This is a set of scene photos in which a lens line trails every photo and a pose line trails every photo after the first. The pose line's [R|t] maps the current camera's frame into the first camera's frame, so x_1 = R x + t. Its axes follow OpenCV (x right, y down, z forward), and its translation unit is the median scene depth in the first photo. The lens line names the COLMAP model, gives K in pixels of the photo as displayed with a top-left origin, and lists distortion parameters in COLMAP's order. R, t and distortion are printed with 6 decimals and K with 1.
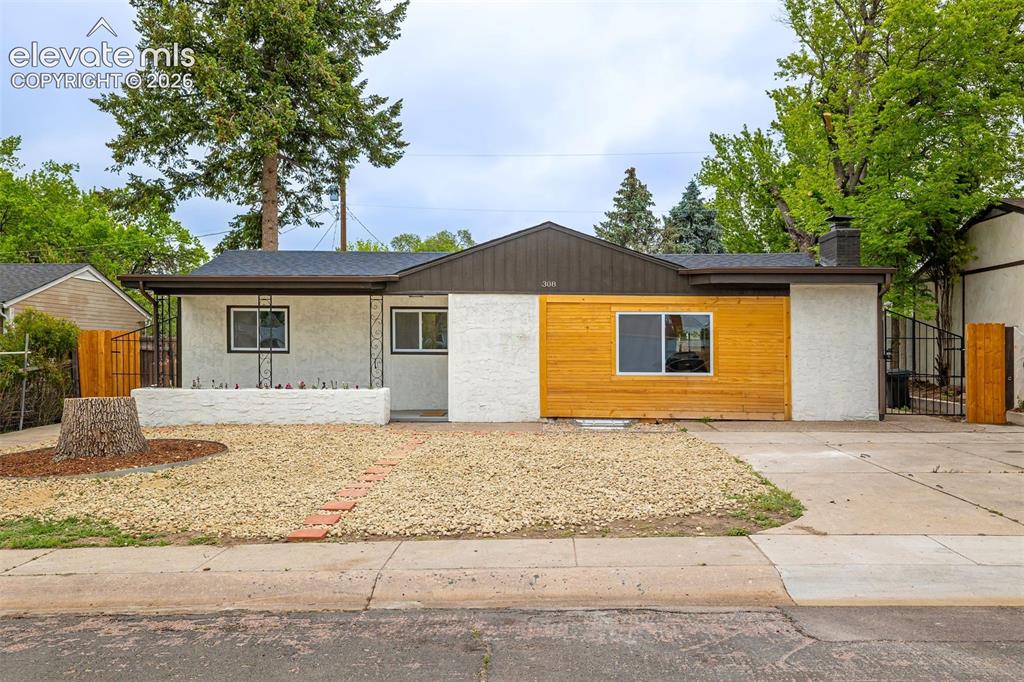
lens RADIAL K [[840.8, 0, 512.0], [0, 840.8, 341.9], [0, 0, 1]] dist [0.039828, 0.001288]
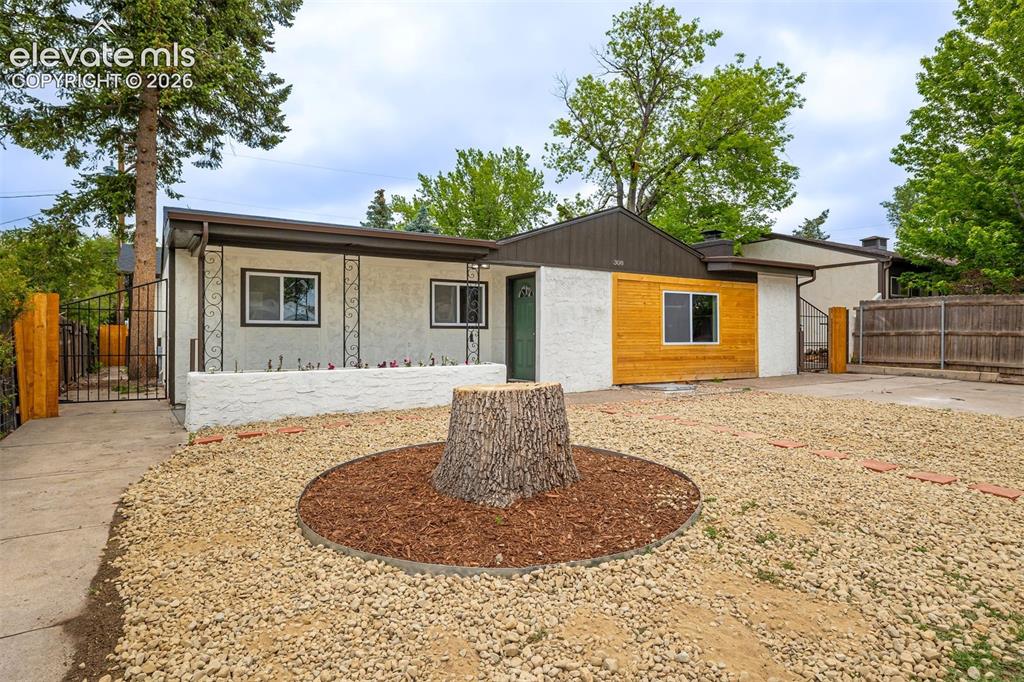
lens RADIAL K [[577.8, 0, 519.6], [0, 577.8, 317.9], [0, 0, 1]] dist [0.003261, 0.000585]
pose [[0.839085, 0.010715, 0.543895, -0.470081], [-0.000671, 0.999826, -0.018662, 0.017123], [-0.544000, 0.015294, 0.838946, 0.440142]]
